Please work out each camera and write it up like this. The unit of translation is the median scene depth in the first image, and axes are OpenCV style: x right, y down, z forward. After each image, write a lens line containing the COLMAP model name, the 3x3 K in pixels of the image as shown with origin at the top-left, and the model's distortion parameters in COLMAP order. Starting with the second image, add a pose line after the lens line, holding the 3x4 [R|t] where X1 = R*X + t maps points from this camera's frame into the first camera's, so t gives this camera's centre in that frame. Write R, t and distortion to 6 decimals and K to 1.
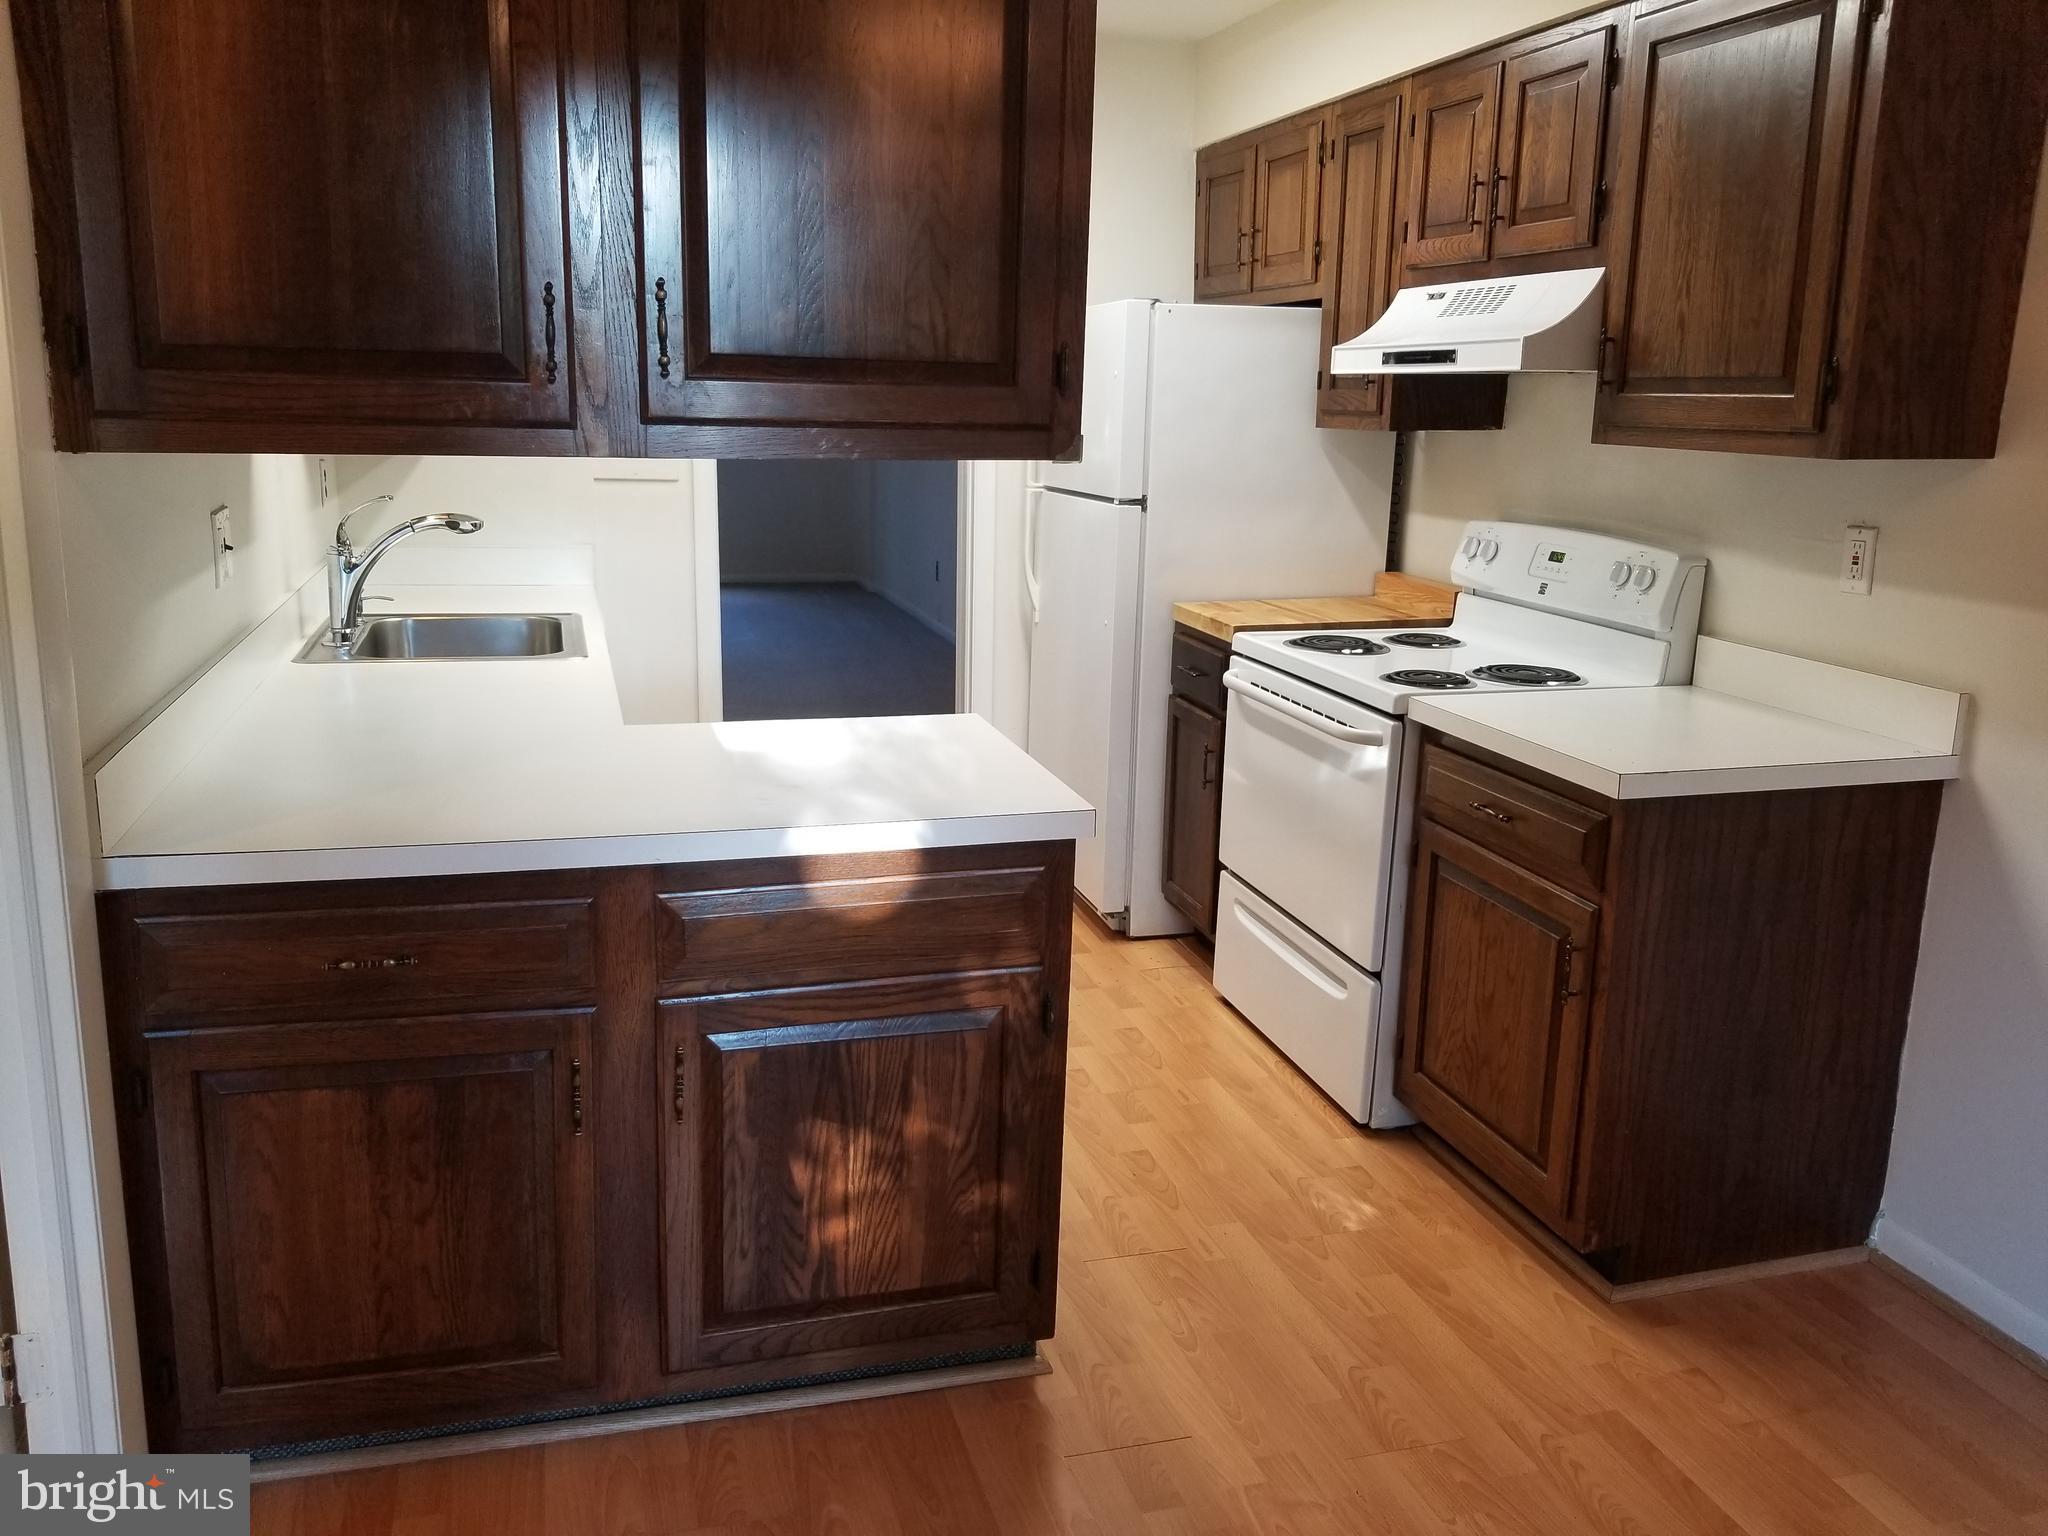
lens RADIAL K [[1576.1, 0, 958.4], [0, 1576.1, 766.5], [0, 0, 1]] dist [0.006816, -0.010986]
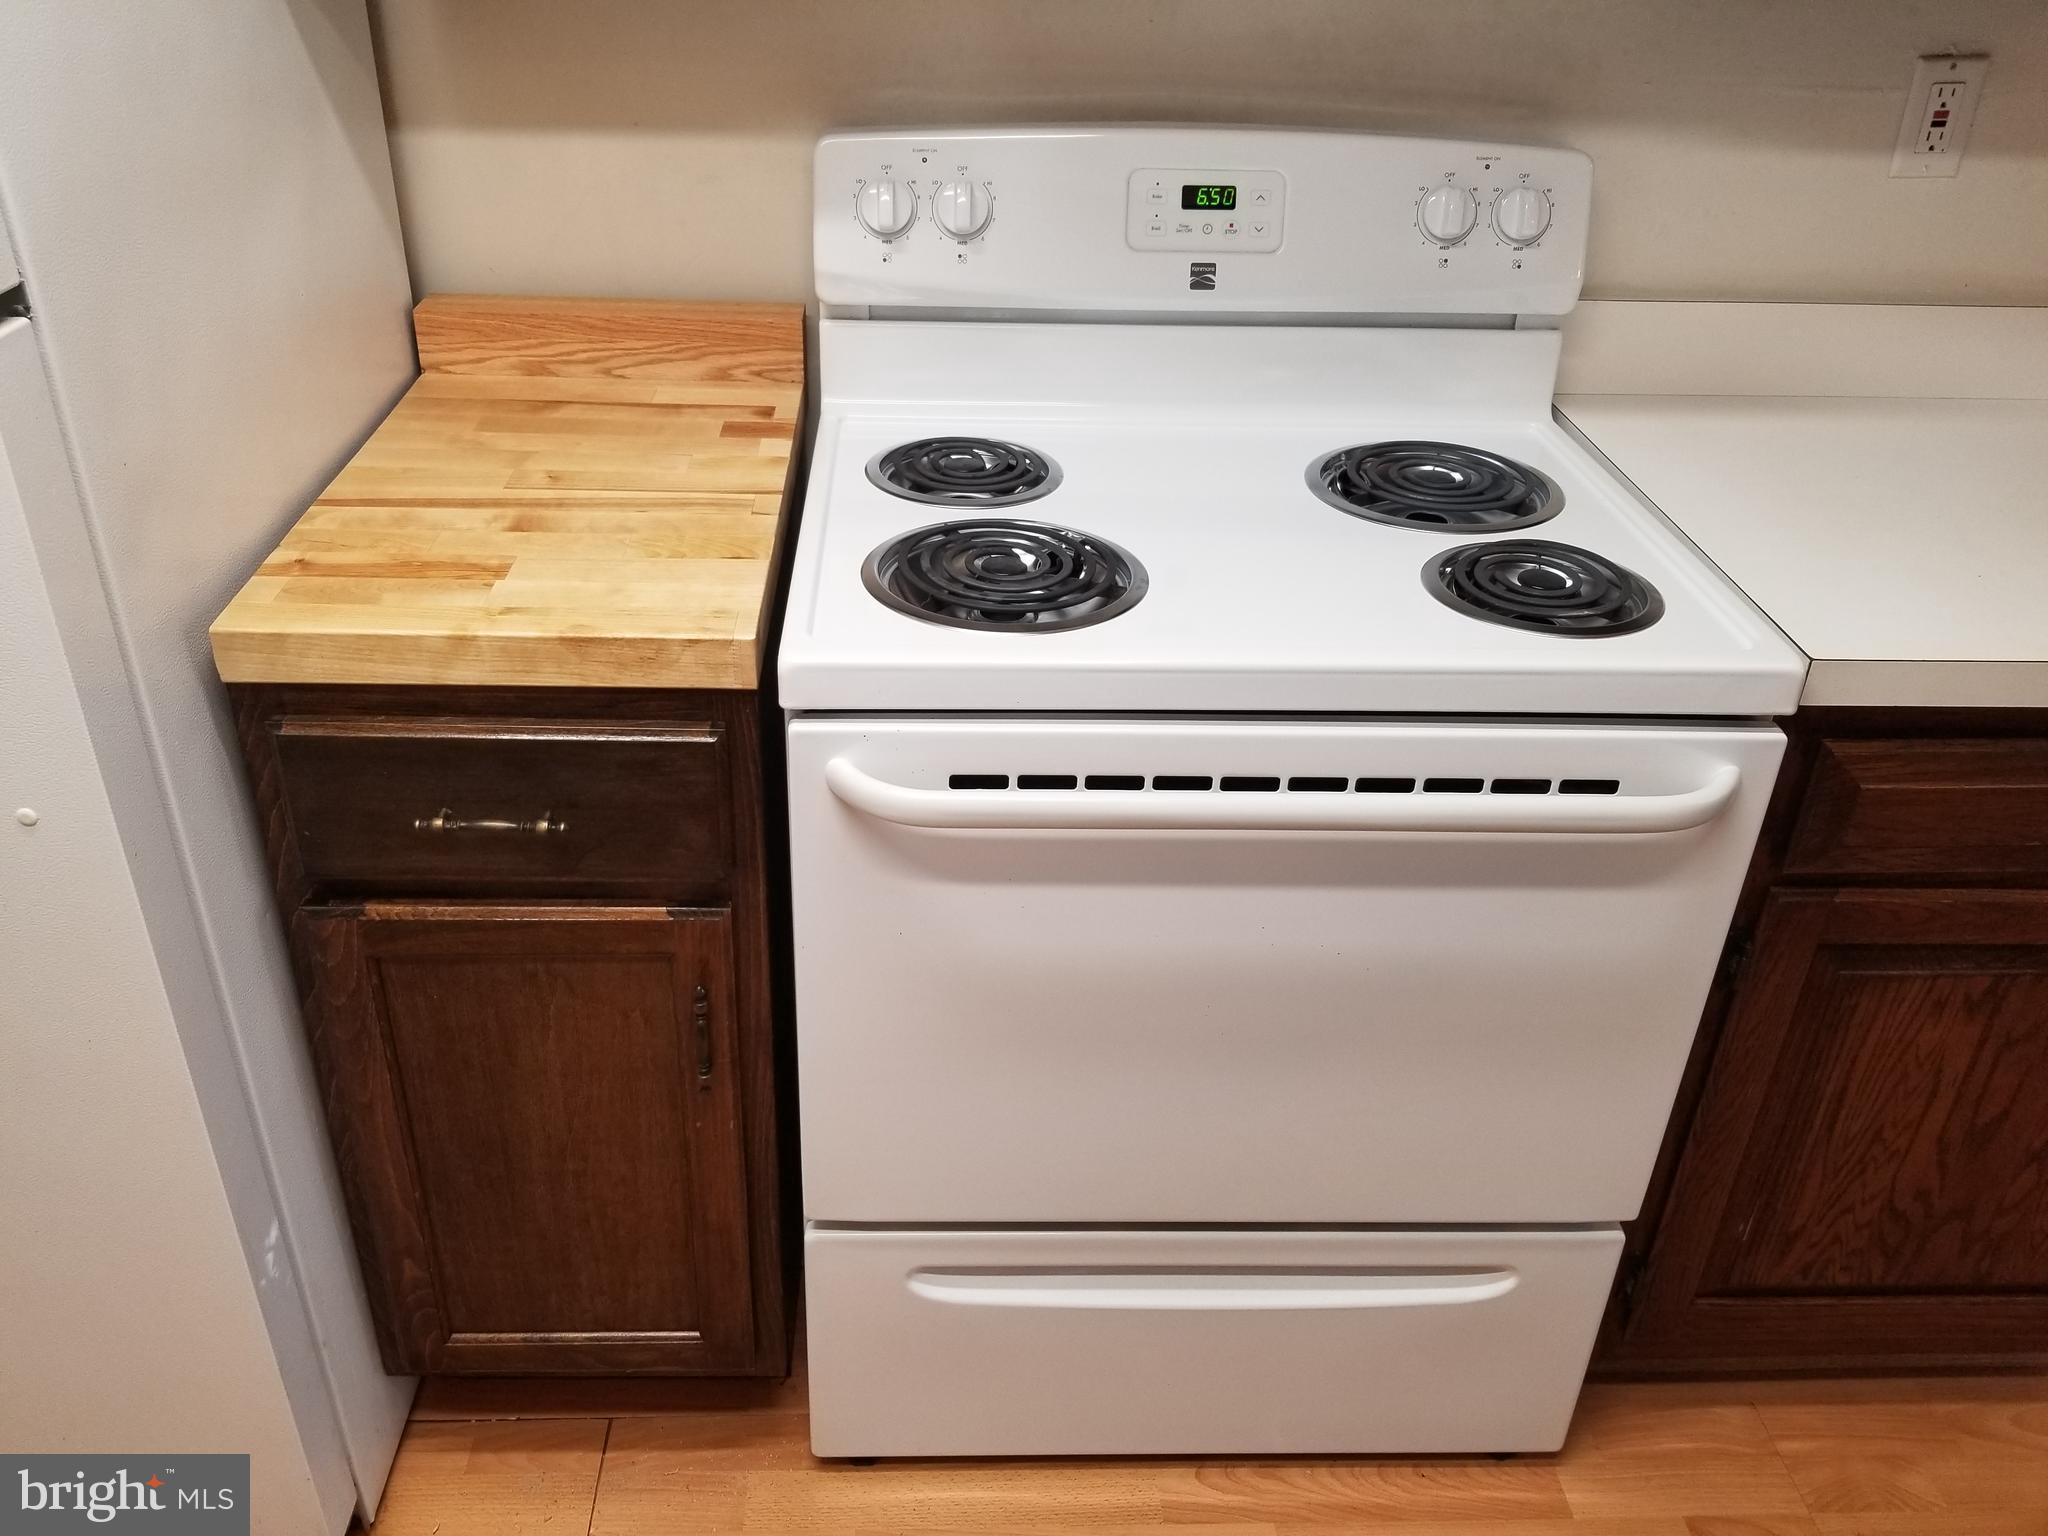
lens RADIAL K [[1576.1, 0, 958.4], [0, 1576.1, 766.5], [0, 0, 1]] dist [0.006816, -0.010986]
pose [[0.216558, -0.500348, 0.838304, -0.104774], [0.214807, 0.862058, 0.459035, -0.250396], [-0.952345, 0.080666, 0.294164, 1.111350]]
